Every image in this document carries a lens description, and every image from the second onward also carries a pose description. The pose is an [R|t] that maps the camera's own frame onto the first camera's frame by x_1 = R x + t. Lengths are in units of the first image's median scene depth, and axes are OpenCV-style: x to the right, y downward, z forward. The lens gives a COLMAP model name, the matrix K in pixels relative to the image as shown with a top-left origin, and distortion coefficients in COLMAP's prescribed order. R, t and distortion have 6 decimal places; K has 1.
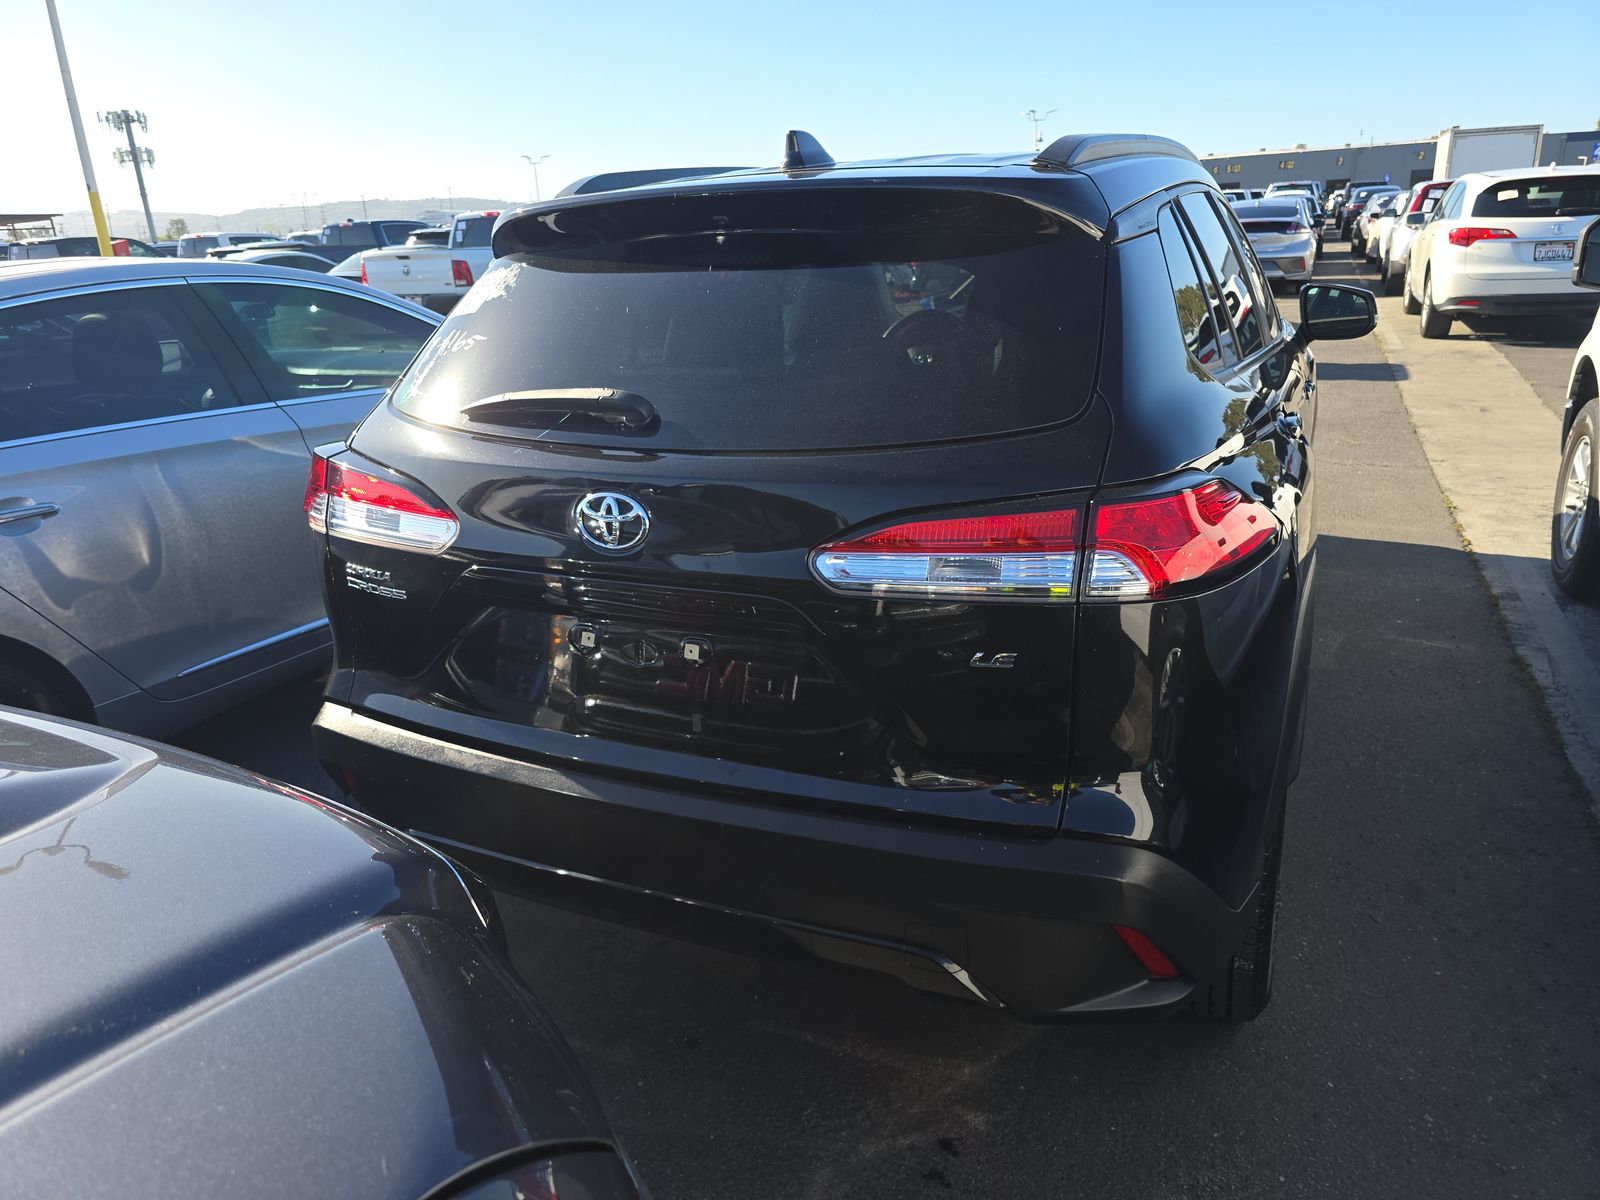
lens RADIAL K [[1069.1, 0, 800.0], [0, 1069.1, 600.0], [0, 0, 1]] dist [0.062735, -0.059607]
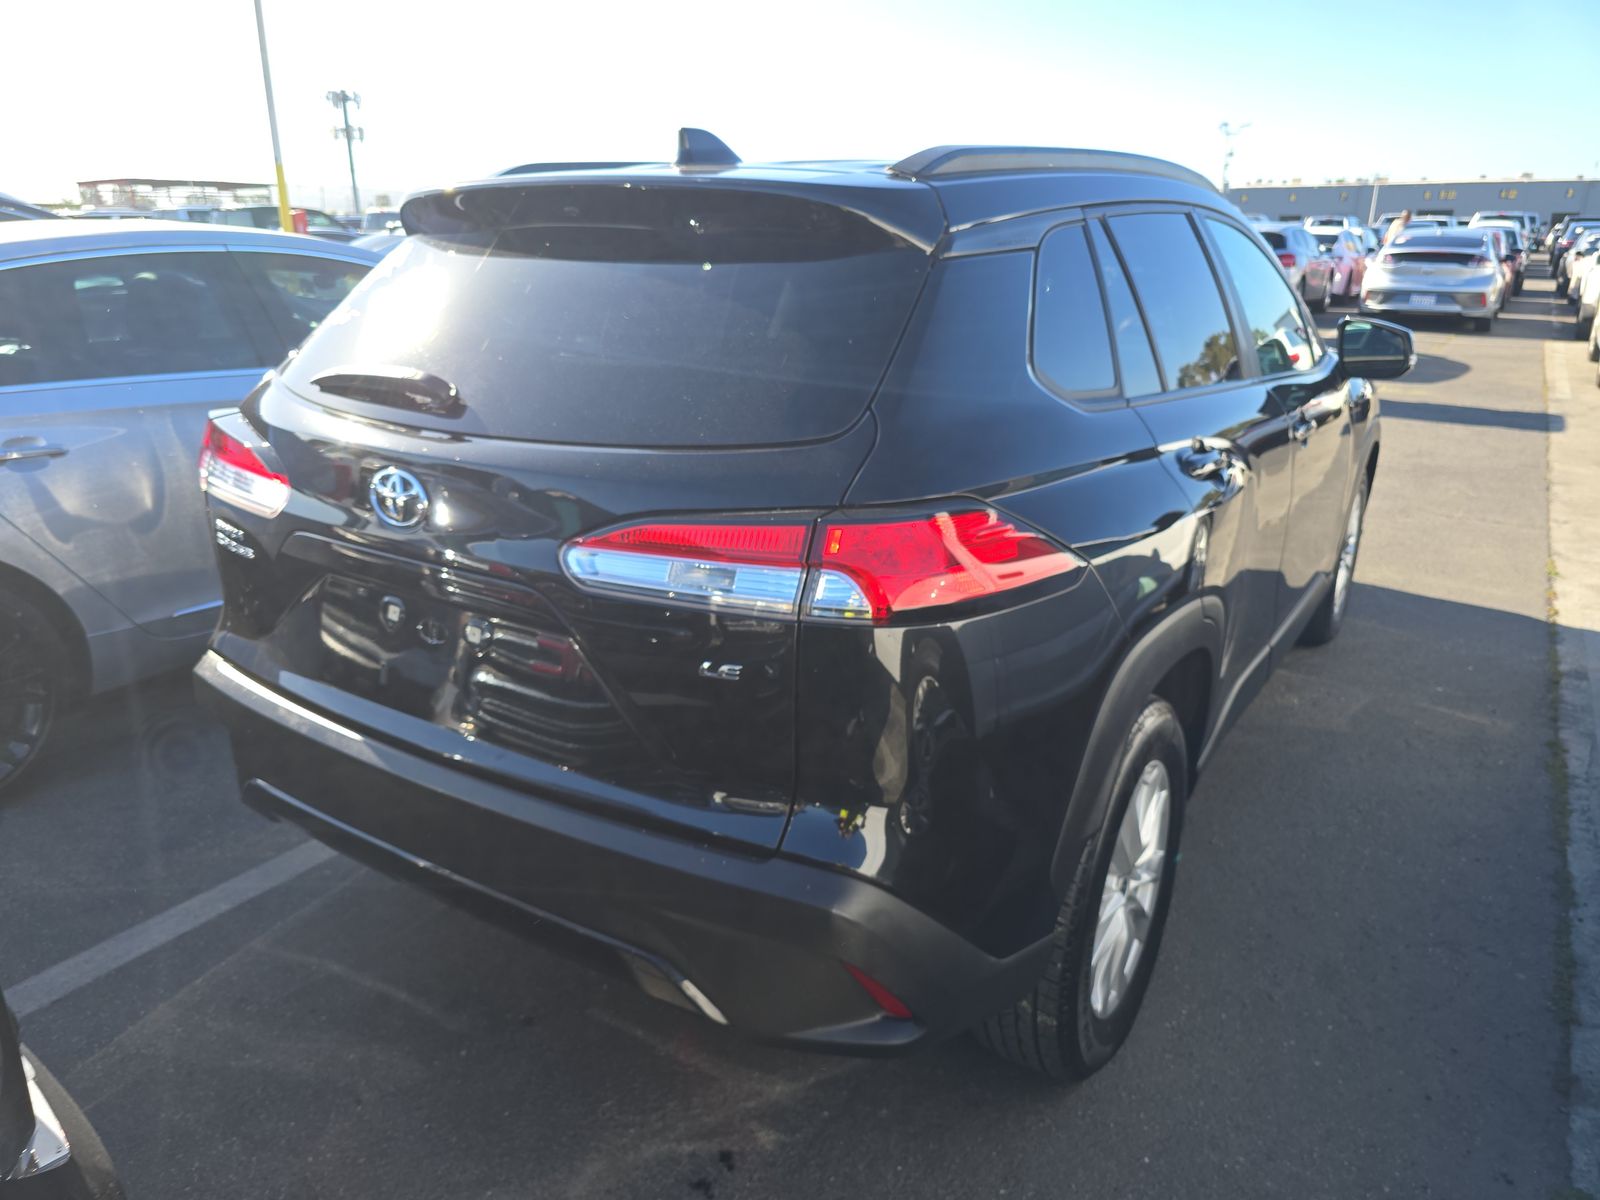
lens RADIAL K [[1076.5, 0, 807.6], [0, 1076.5, 607.0], [0, 0, 1]] dist [0.047725, -0.049894]
pose [[0.987132, 0.097136, -0.127026, 0.203743], [-0.096651, 0.995268, 0.009990, -0.010902], [0.127395, 0.002416, 0.991849, 0.015843]]
